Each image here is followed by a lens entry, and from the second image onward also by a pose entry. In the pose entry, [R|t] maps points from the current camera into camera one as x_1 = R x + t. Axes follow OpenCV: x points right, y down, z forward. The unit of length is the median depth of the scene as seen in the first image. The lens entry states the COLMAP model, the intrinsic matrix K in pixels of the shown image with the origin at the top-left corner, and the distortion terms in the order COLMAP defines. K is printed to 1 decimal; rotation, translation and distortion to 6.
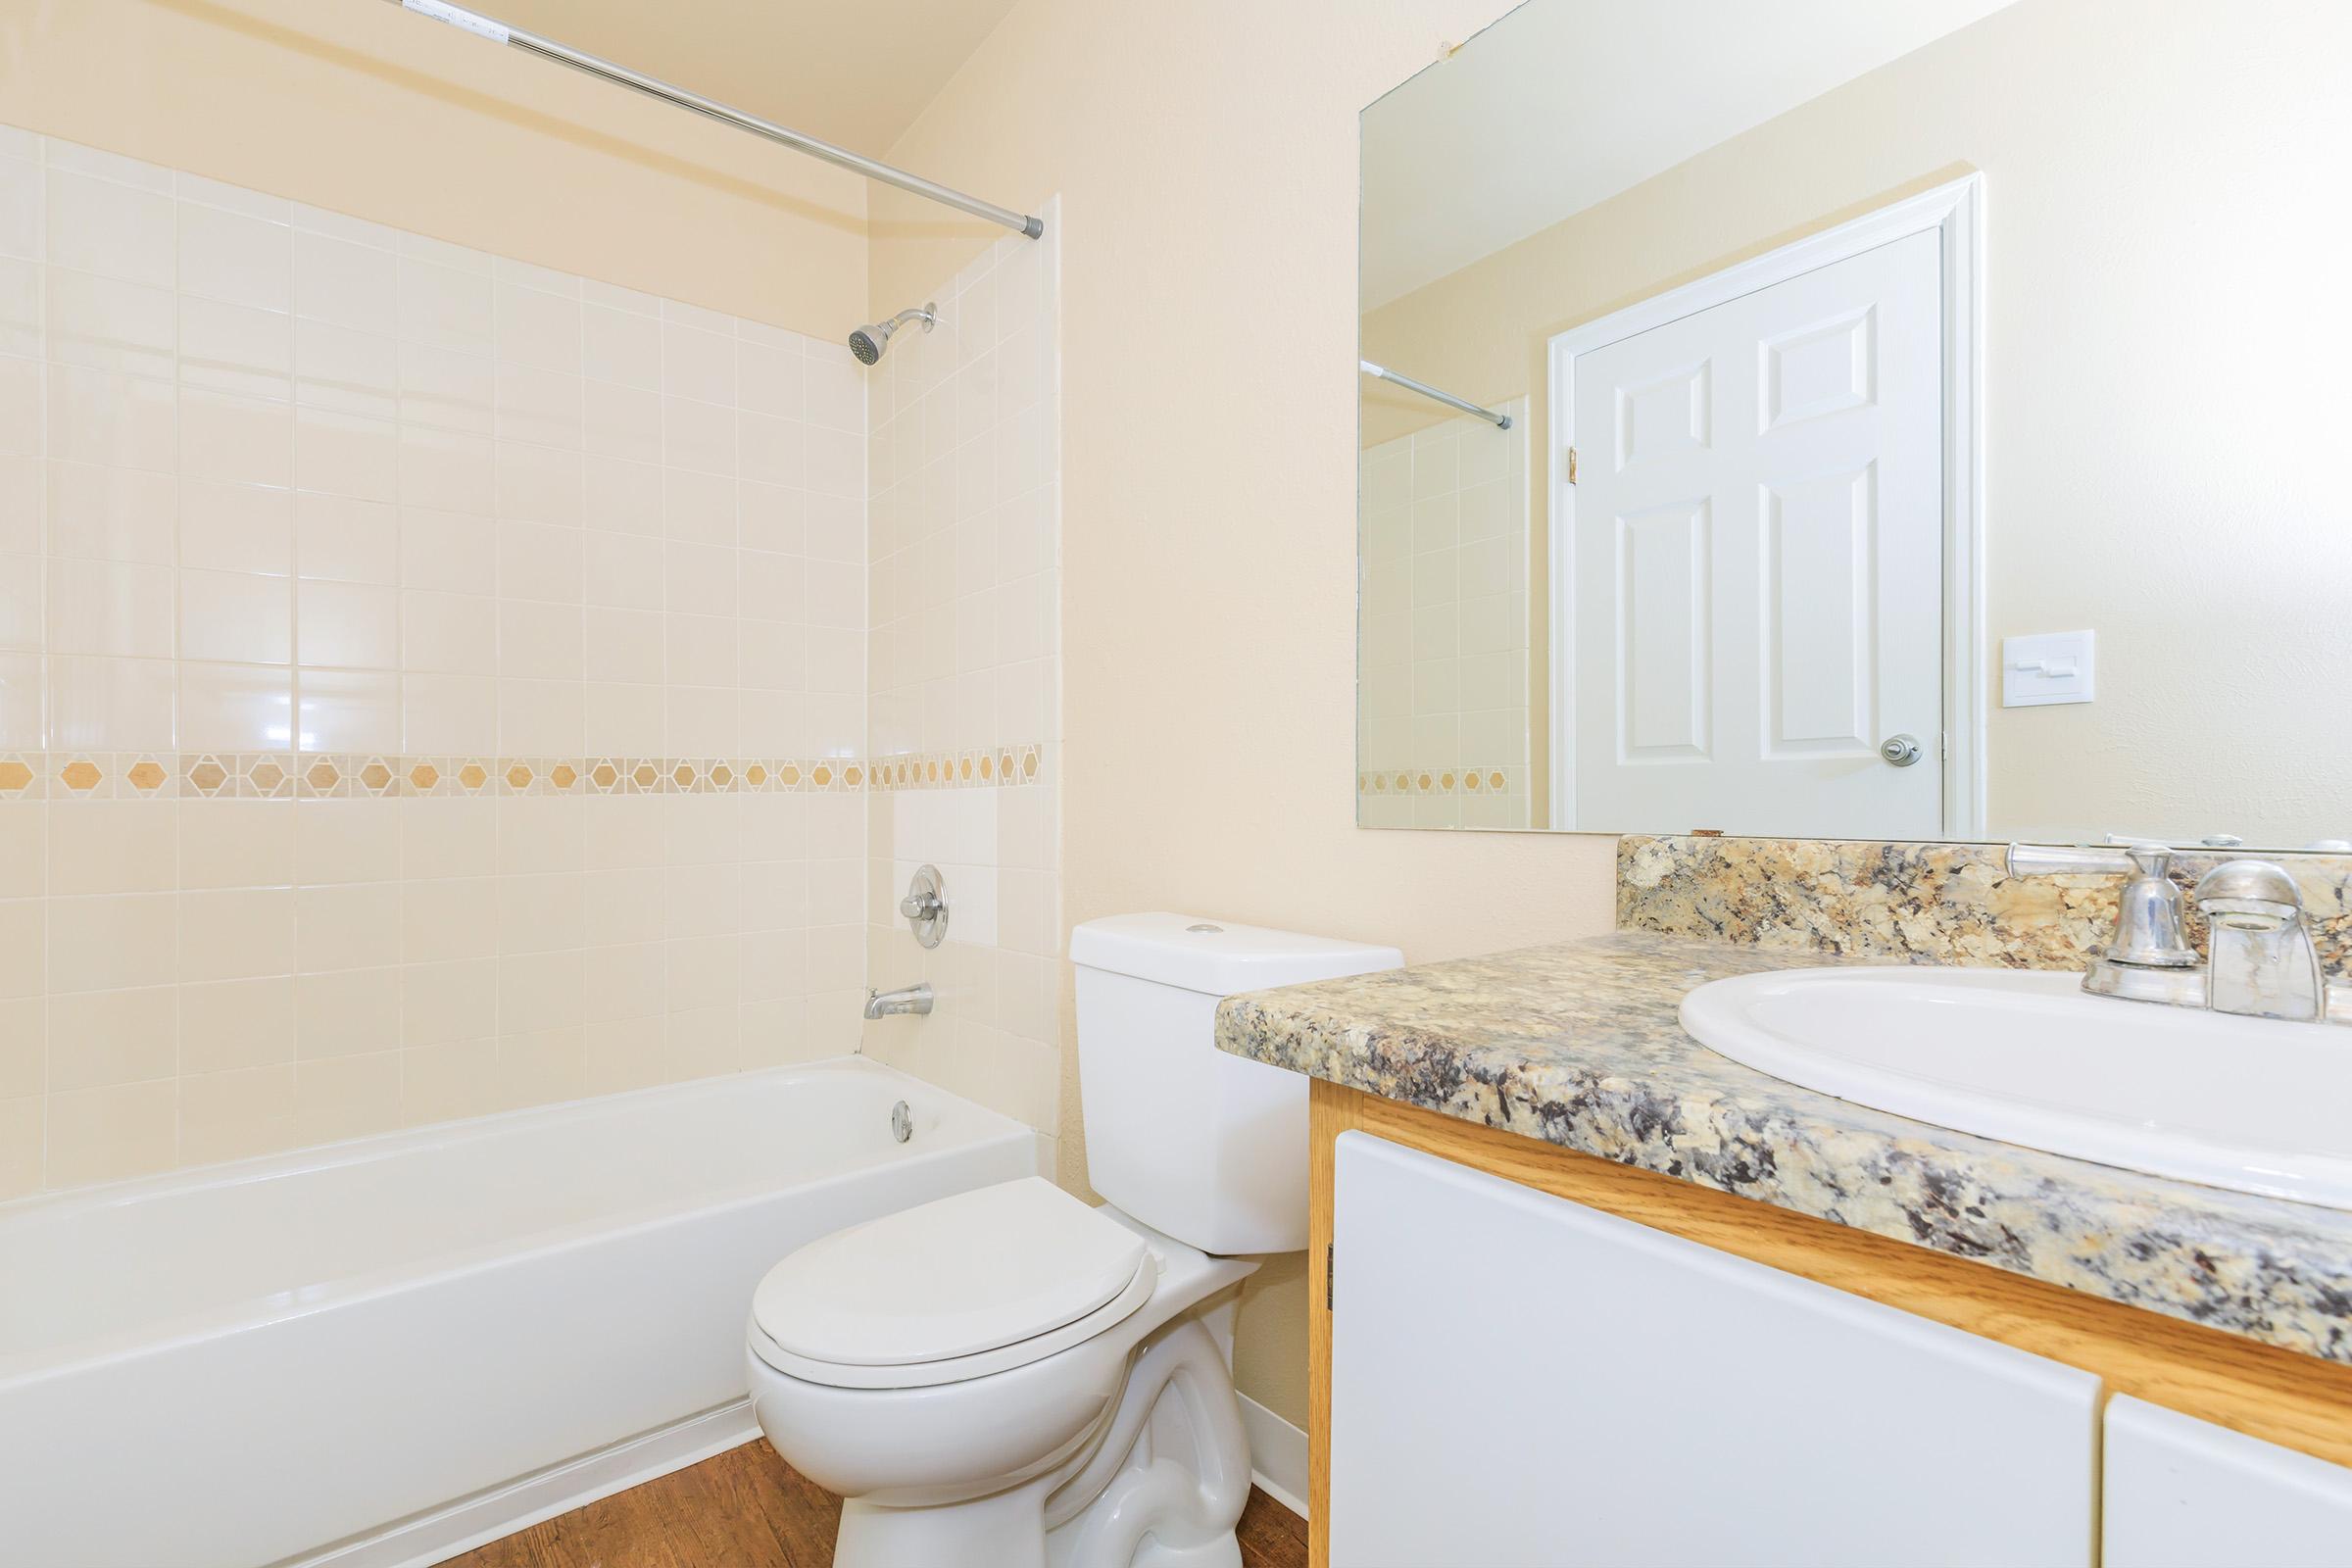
lens RADIAL K [[1076.1, 0, 1157.3], [0, 1076.1, 800.7], [0, 0, 1]] dist [-0.036819, 0.001105]
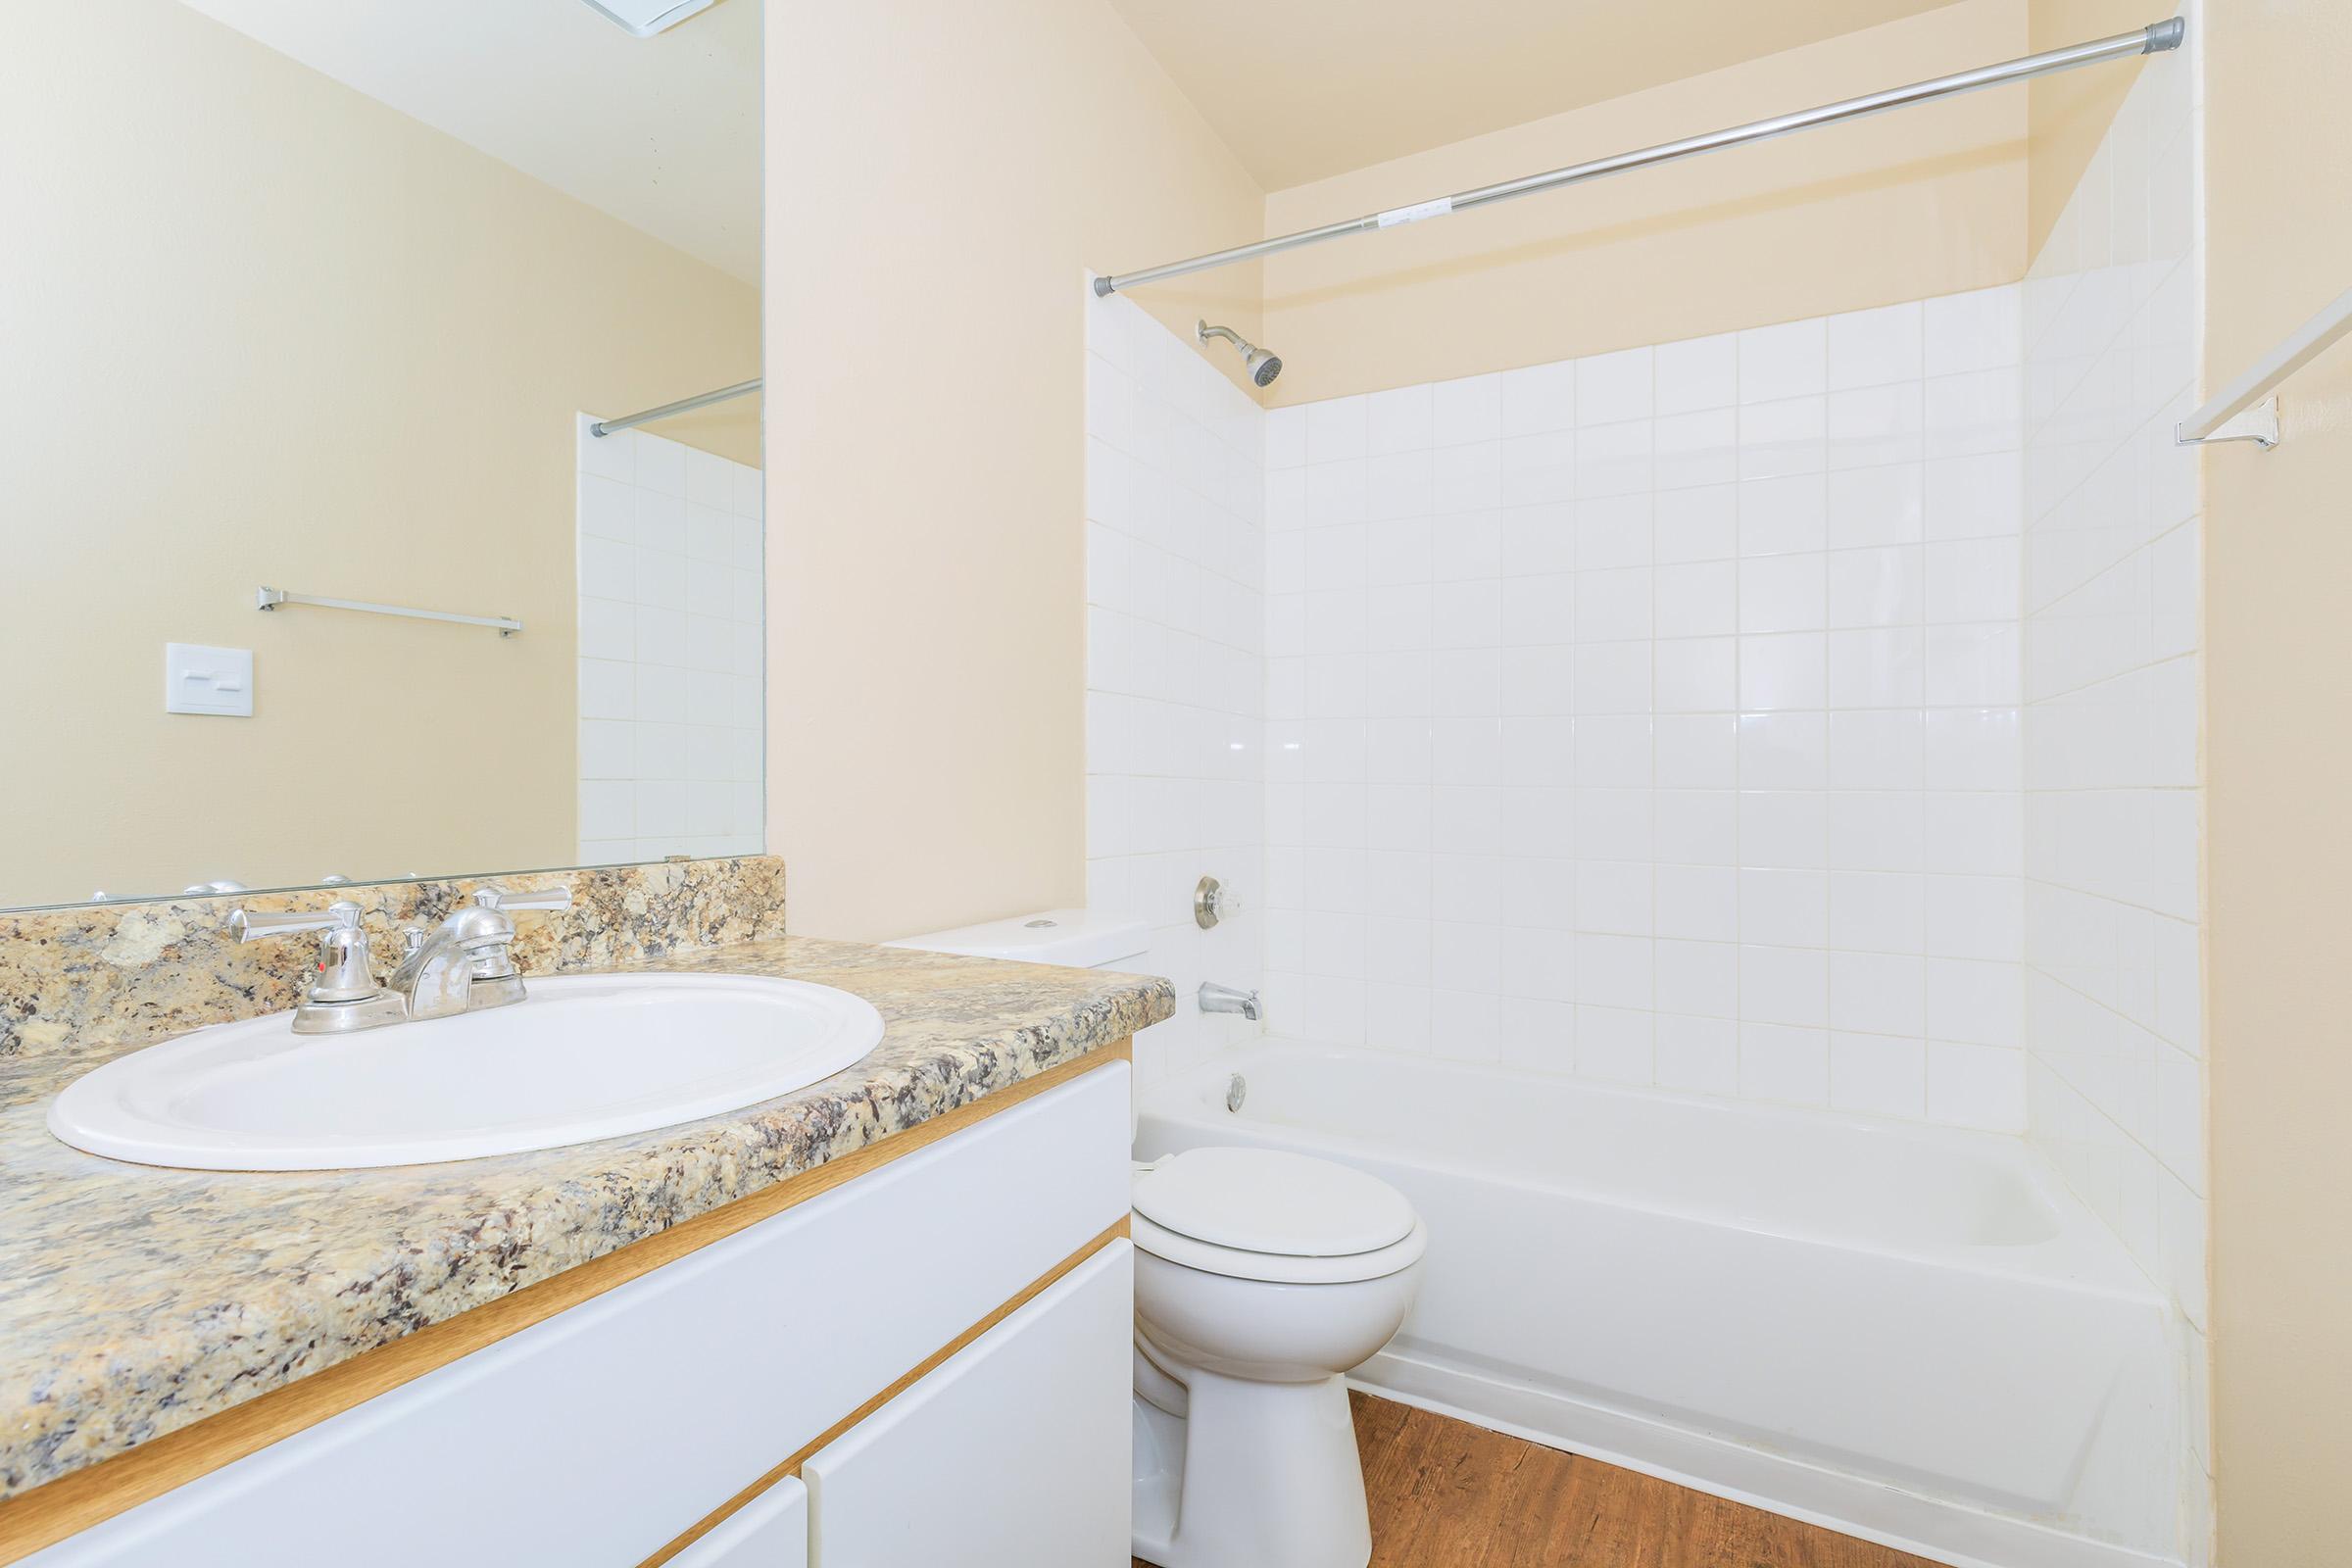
lens RADIAL K [[1076.1, 0, 1156.6], [0, 1076.1, 772.6], [0, 0, 1]] dist [-0.036819, 0.001105]
pose [[-0.402807, -0.009251, 0.915238, -0.598356], [-0.009593, 0.999937, 0.005885, -0.079008], [-0.915235, -0.006410, -0.402871, 0.742250]]
